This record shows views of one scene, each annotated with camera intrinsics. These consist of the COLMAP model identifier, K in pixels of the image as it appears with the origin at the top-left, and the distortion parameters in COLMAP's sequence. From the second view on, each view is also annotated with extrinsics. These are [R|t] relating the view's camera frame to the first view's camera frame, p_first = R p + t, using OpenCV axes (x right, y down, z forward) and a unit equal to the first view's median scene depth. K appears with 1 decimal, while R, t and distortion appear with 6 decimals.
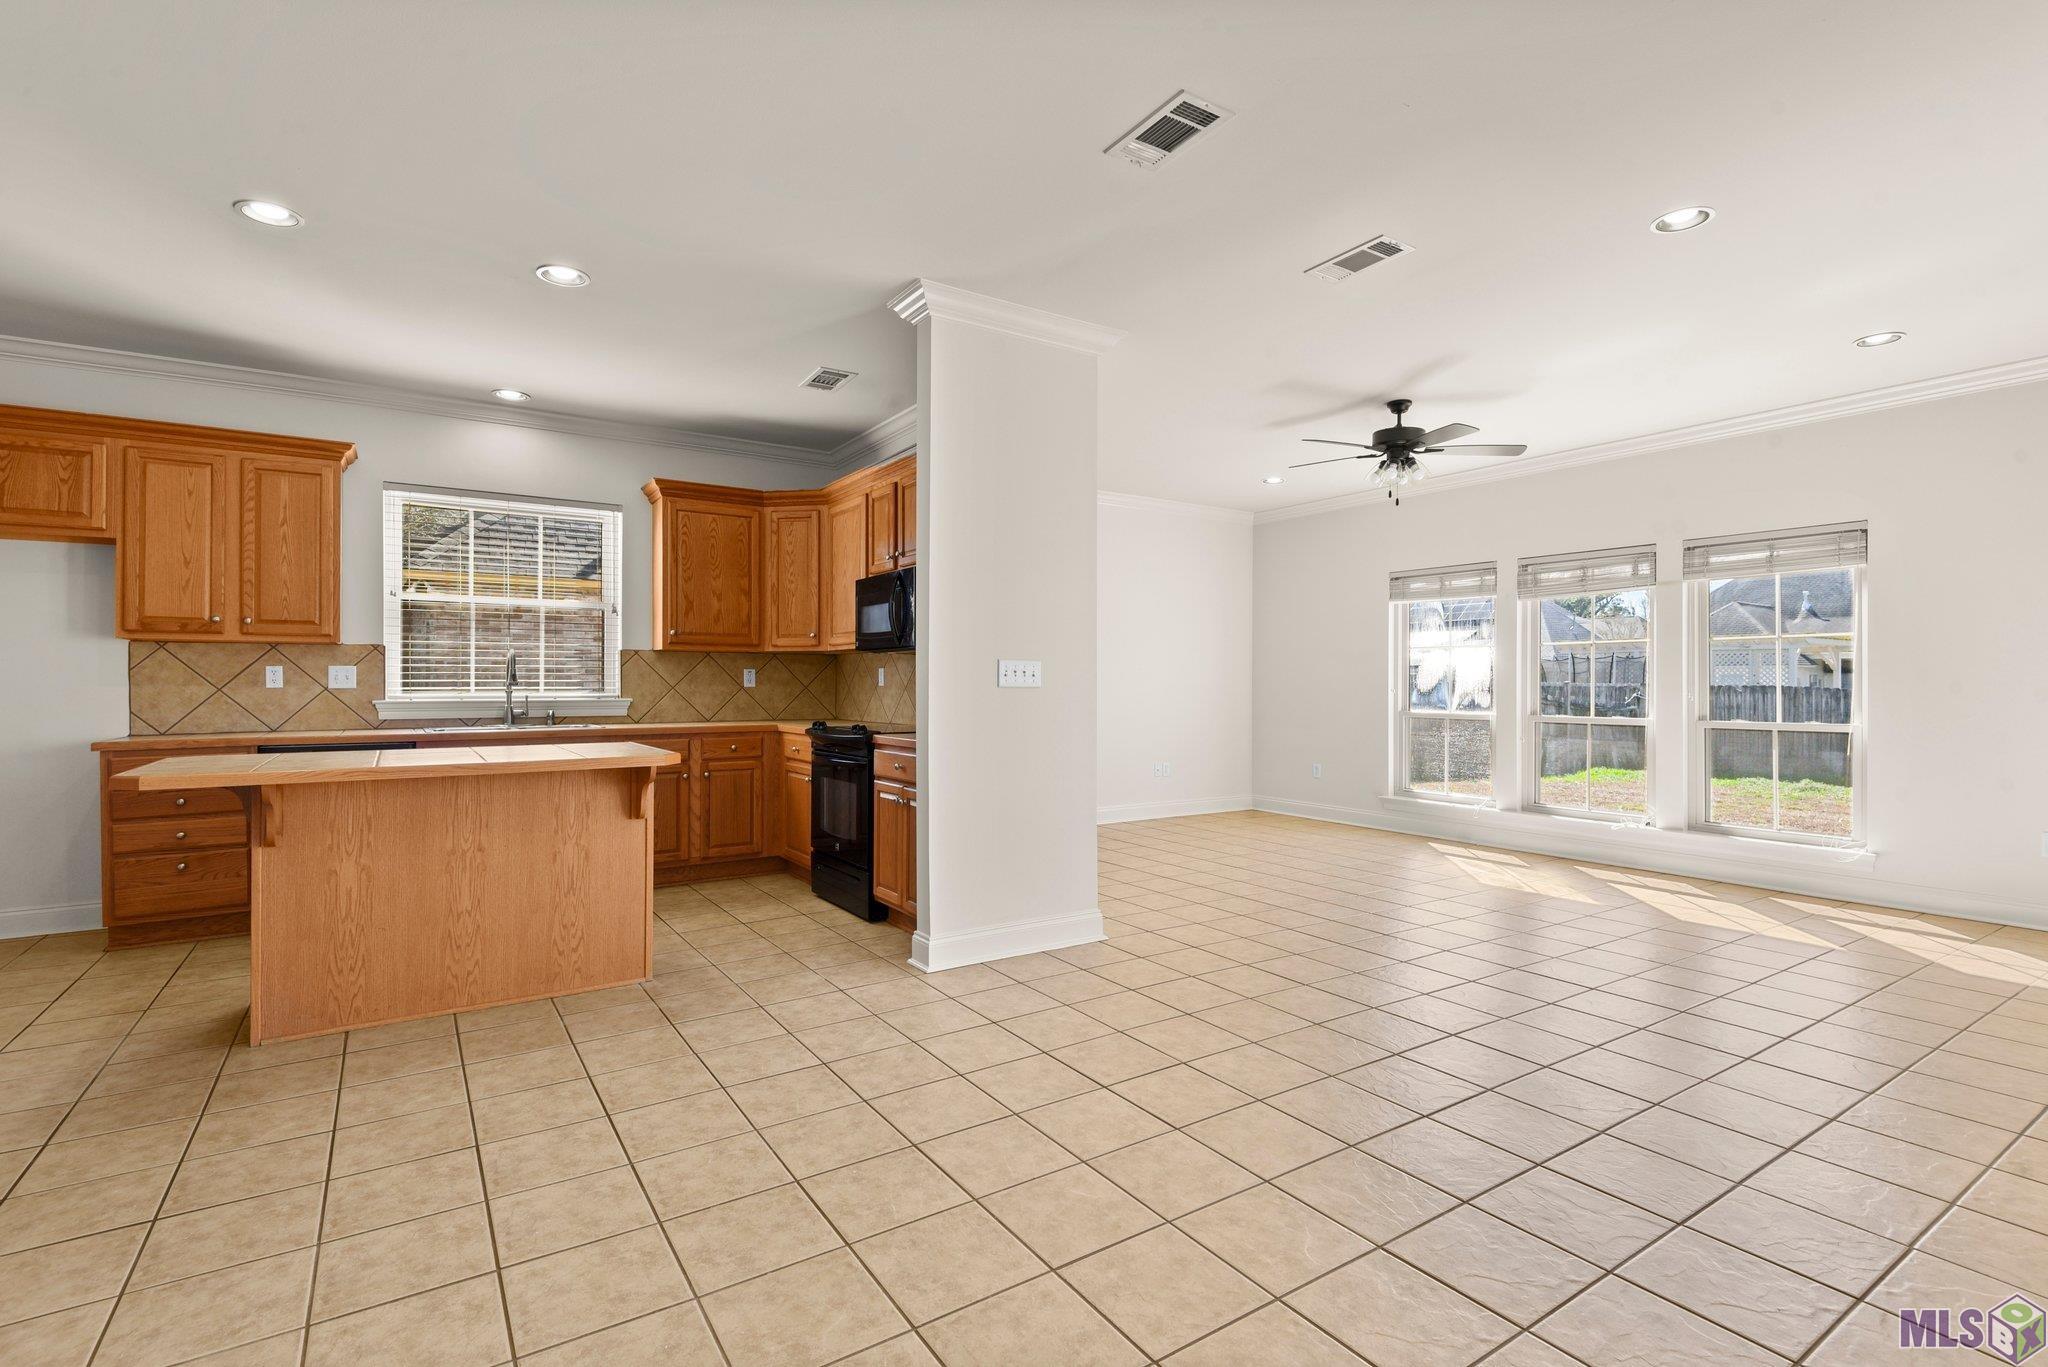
lens RADIAL K [[957.3, 0, 1030.5], [0, 957.3, 679.8], [0, 0, 1]] dist [0.016524, -0.005551]
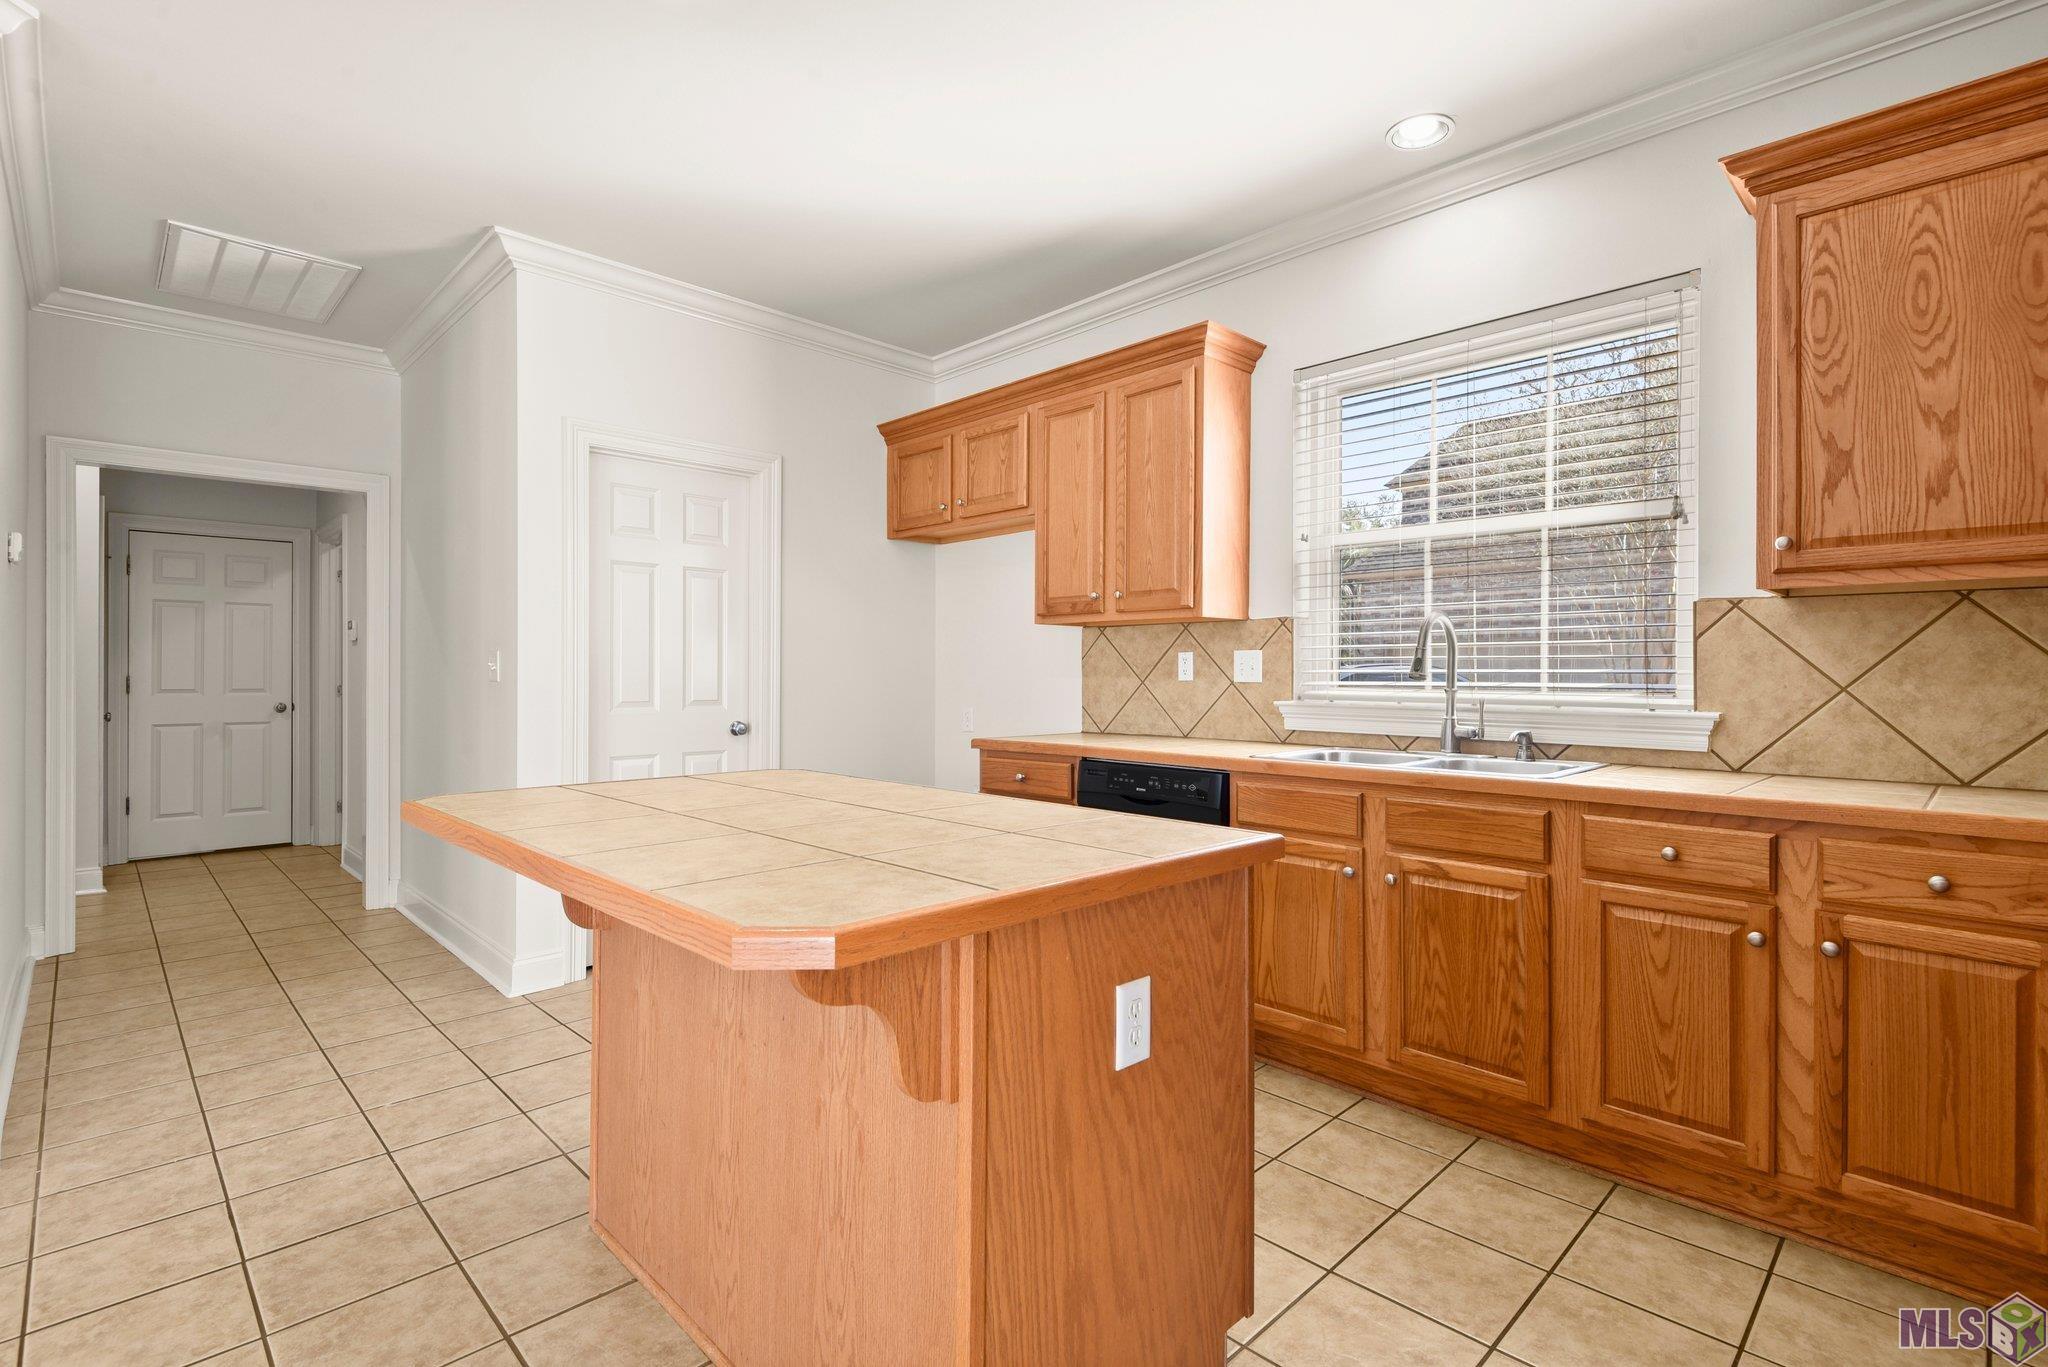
lens RADIAL K [[957.3, 0, 1027.3], [0, 957.3, 670.9], [0, 0, 1]] dist [0.016524, -0.005551]
pose [[0.191788, -0.001253, -0.981435, -0.057380], [0.002295, 0.999997, -0.000828, 0.000759], [0.981434, -0.002094, 0.191791, 0.658250]]
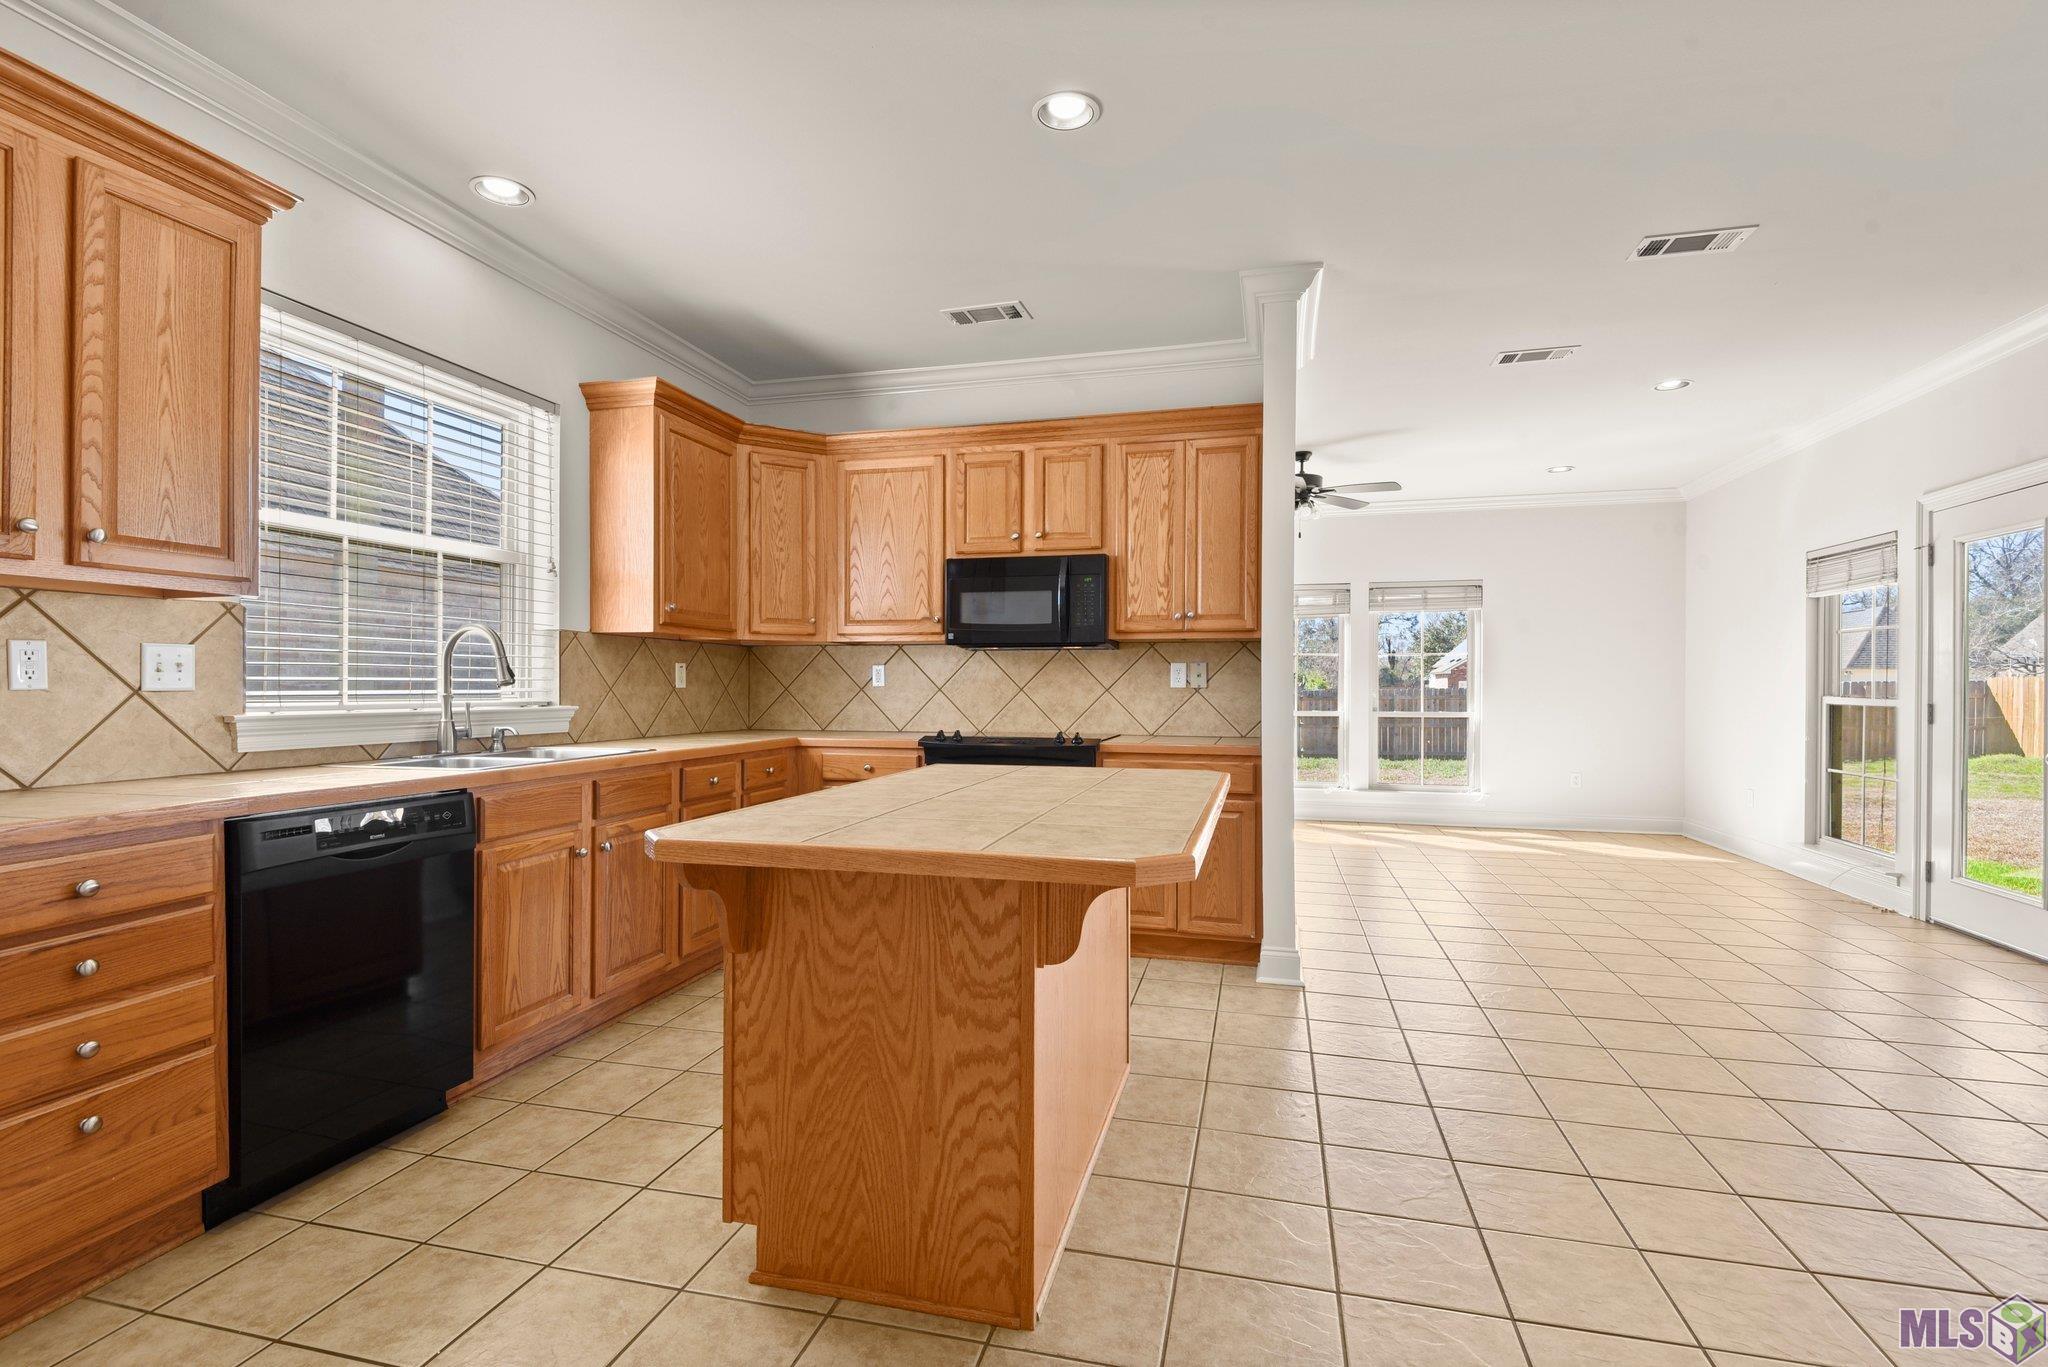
lens RADIAL K [[957.3, 0, 1023.5], [0, 957.3, 688.3], [0, 0, 1]] dist [0.016524, -0.005551]
pose [[0.740809, -0.000419, 0.671716, -0.670296], [-0.005274, 0.999965, 0.006441, 0.002042], [-0.671695, -0.008314, 0.740781, 0.333573]]
